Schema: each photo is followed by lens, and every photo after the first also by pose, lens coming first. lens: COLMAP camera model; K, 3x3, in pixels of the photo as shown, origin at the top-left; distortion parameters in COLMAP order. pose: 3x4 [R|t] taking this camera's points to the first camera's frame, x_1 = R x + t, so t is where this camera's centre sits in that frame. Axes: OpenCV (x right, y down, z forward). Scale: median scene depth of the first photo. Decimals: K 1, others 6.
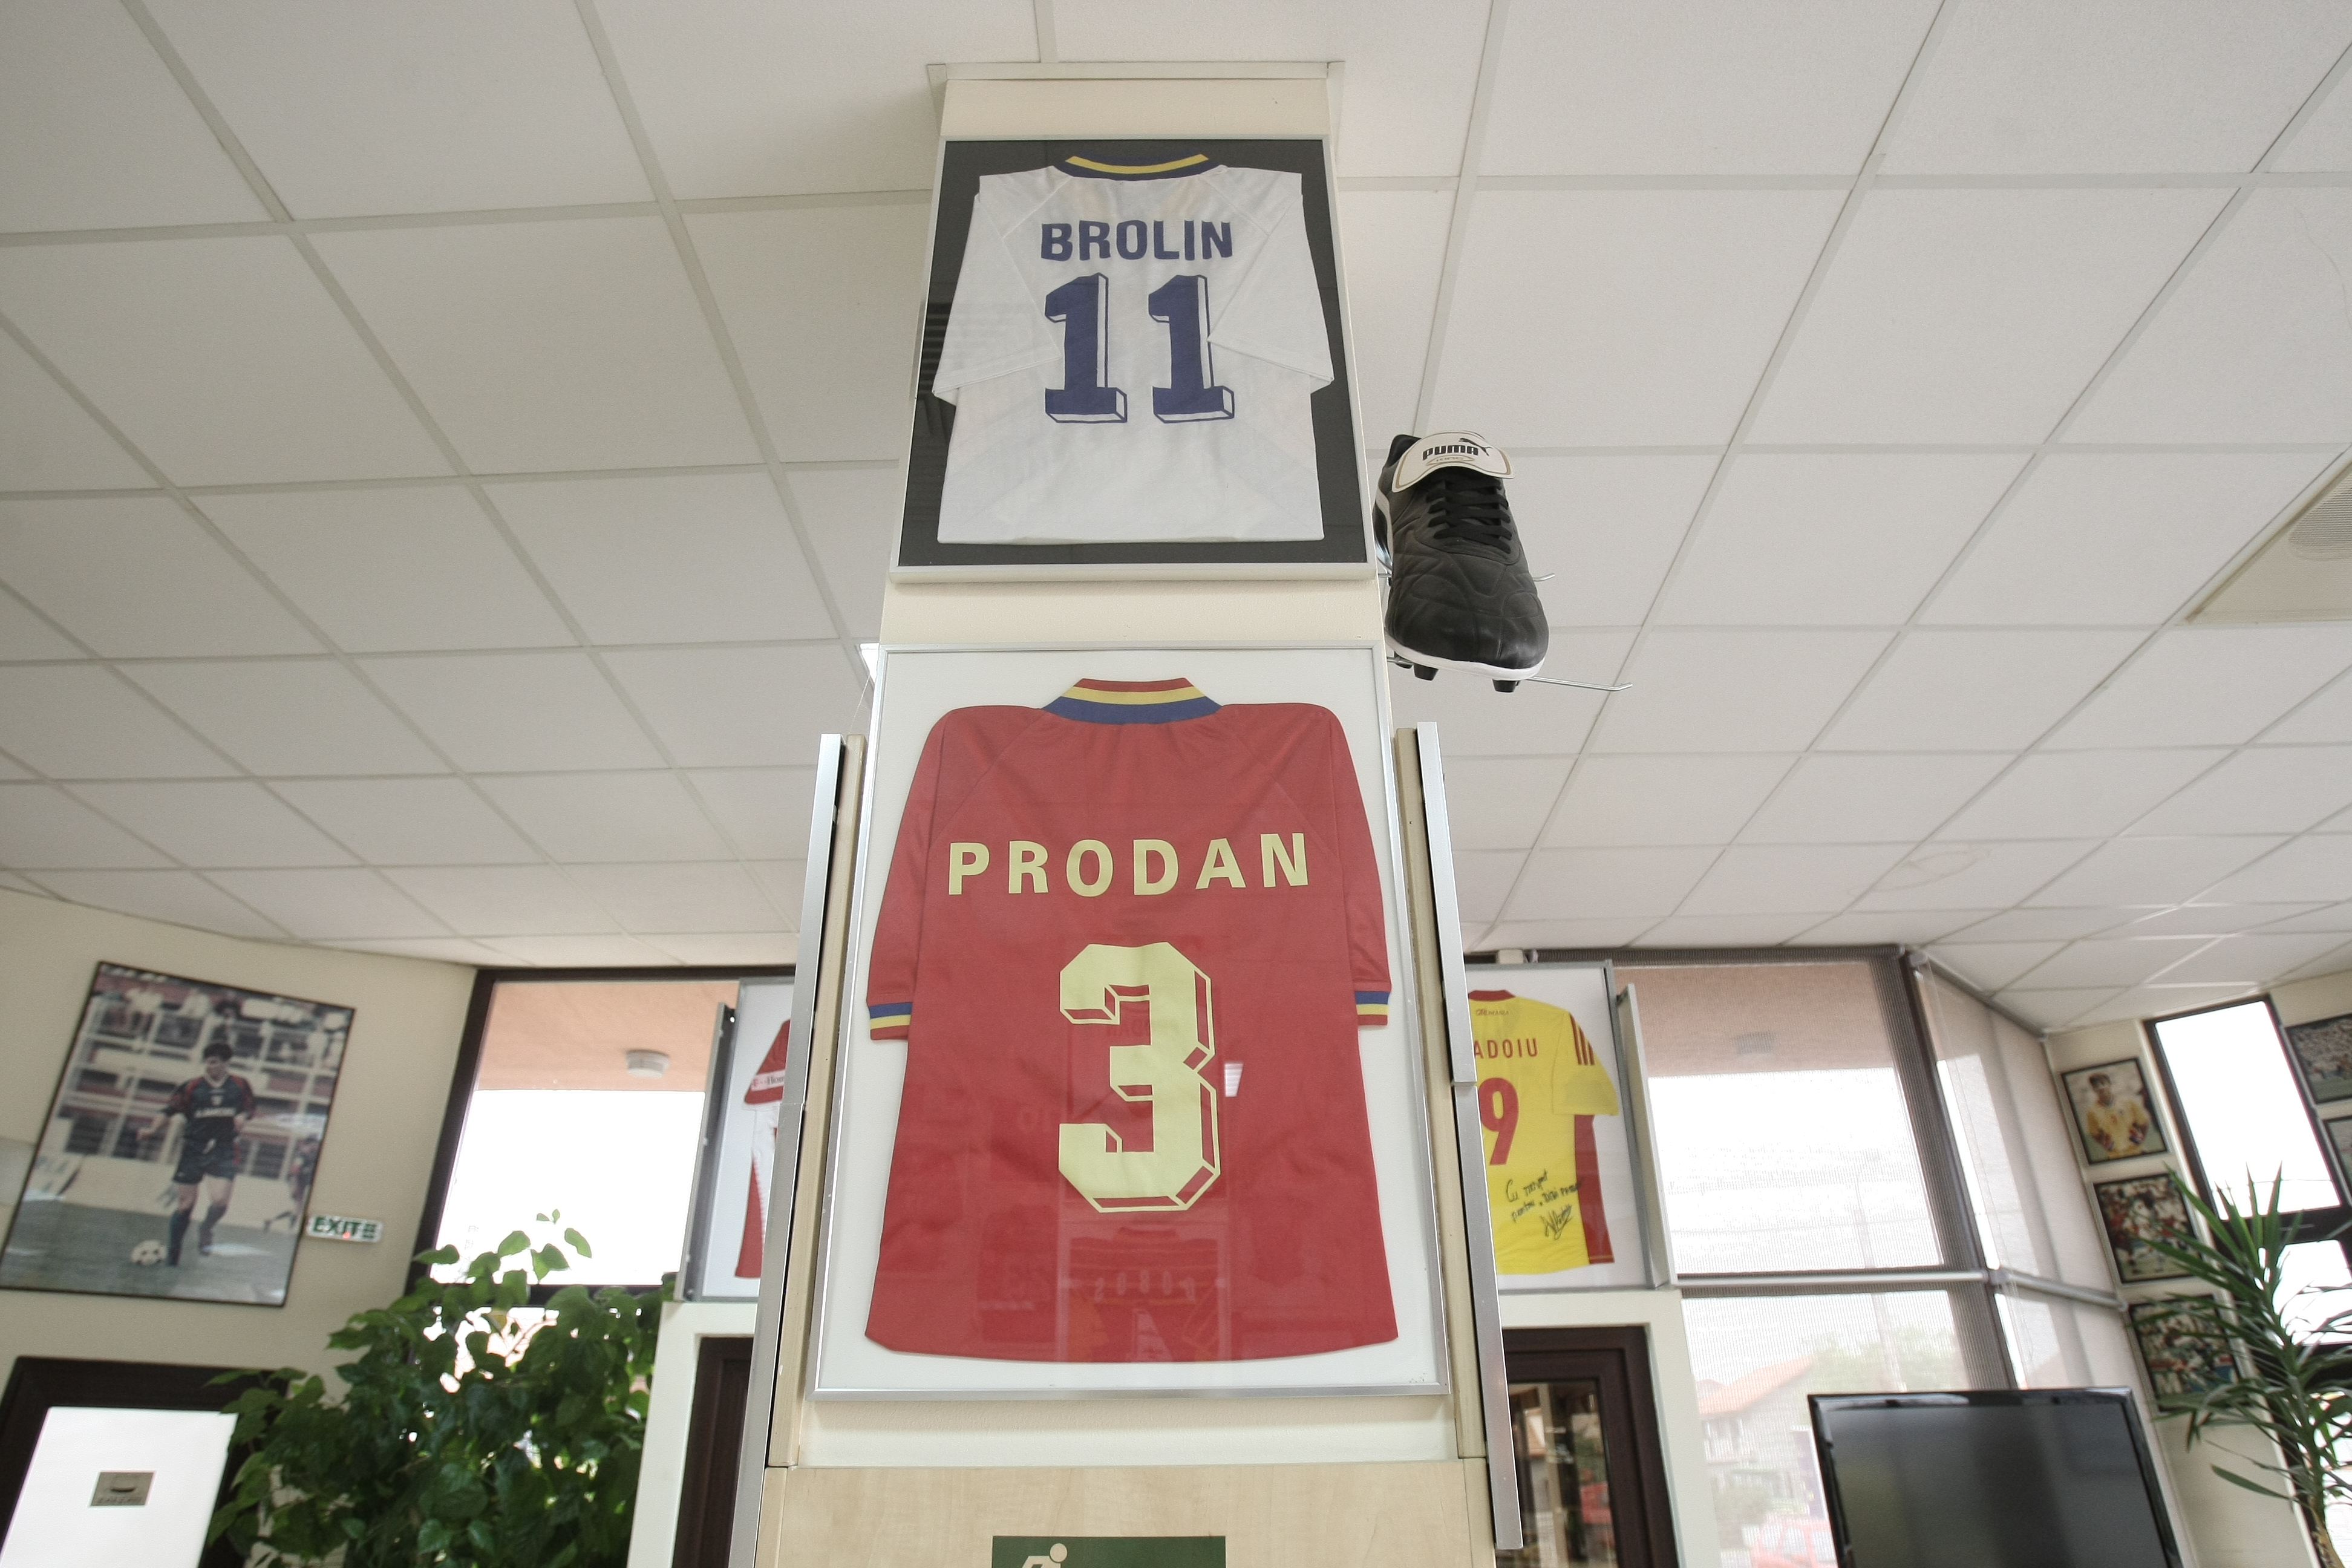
lens RADIAL K [[1327.4, 0, 1178.1], [0, 1327.4, 784.8], [0, 0, 1]] dist [-0.043211, 0.002951]
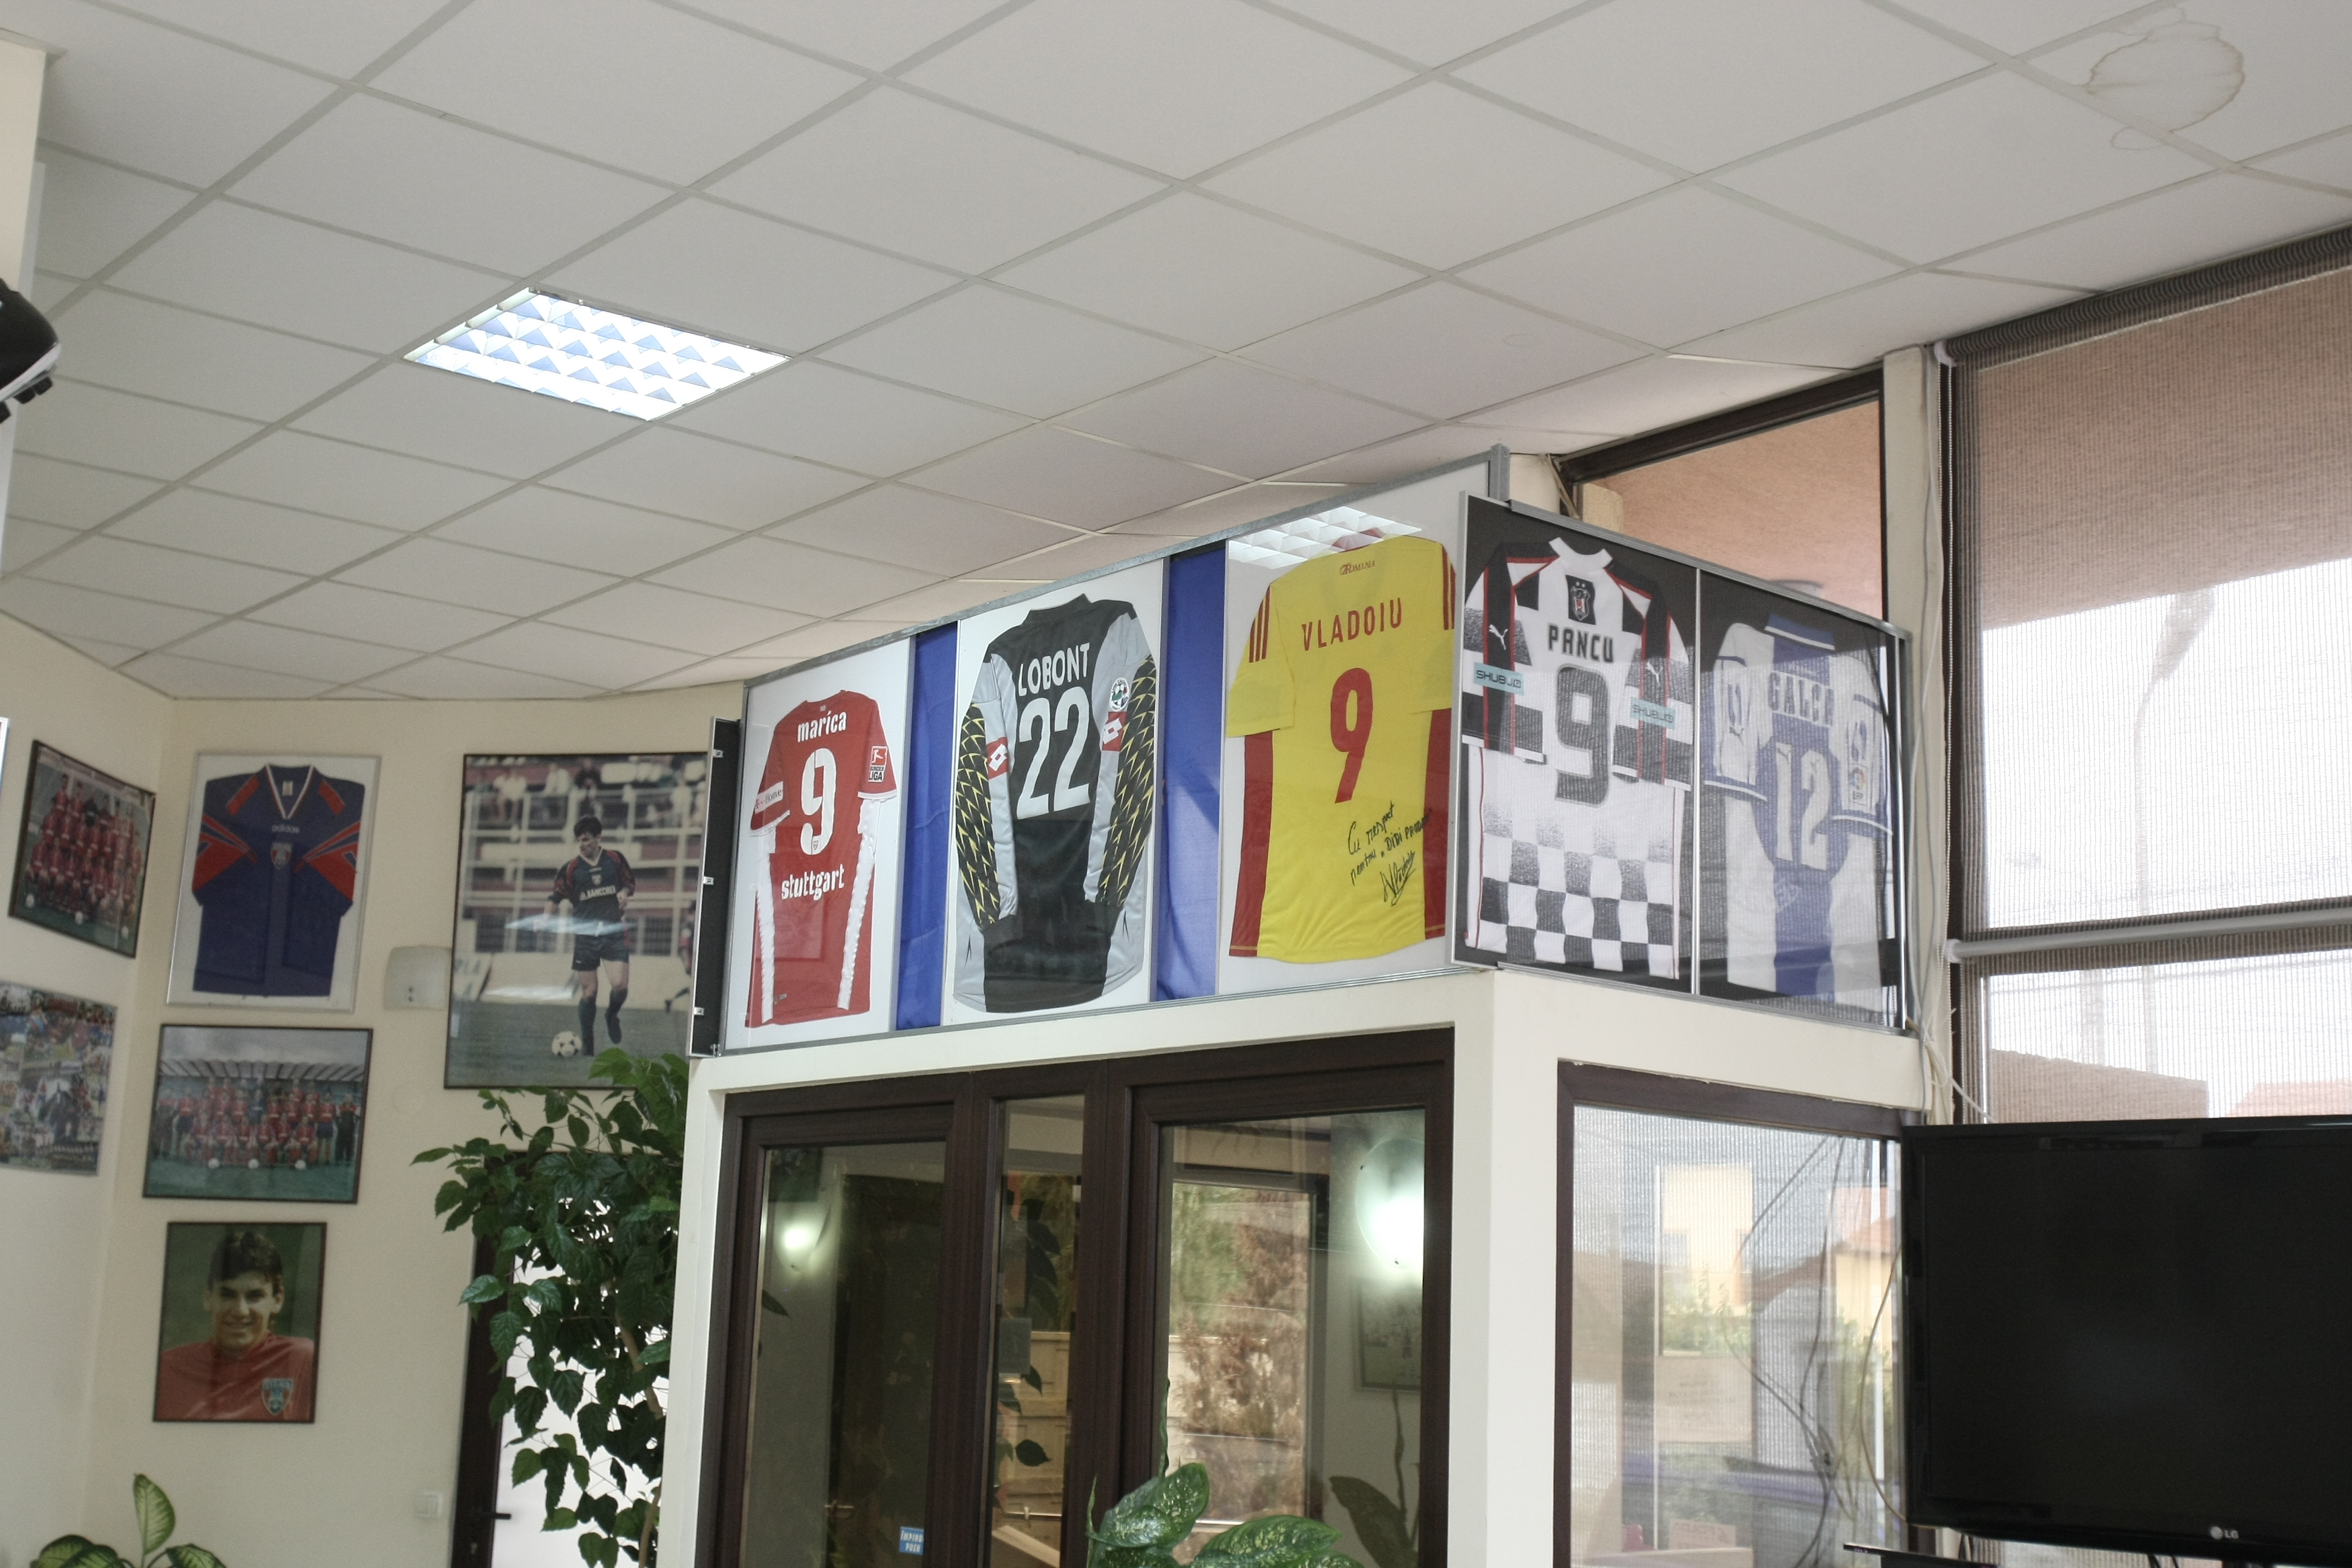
lens RADIAL K [[2923.1, 0, 1174.3], [0, 2923.1, 781.4], [0, 0, 1]] dist [0.038689, 0.000000]
pose [[0.627716, -0.116476, -0.769679, 1.103109], [0.321468, 0.939282, 0.120033, 0.065499], [0.708965, -0.322774, 0.627045, 0.030018]]
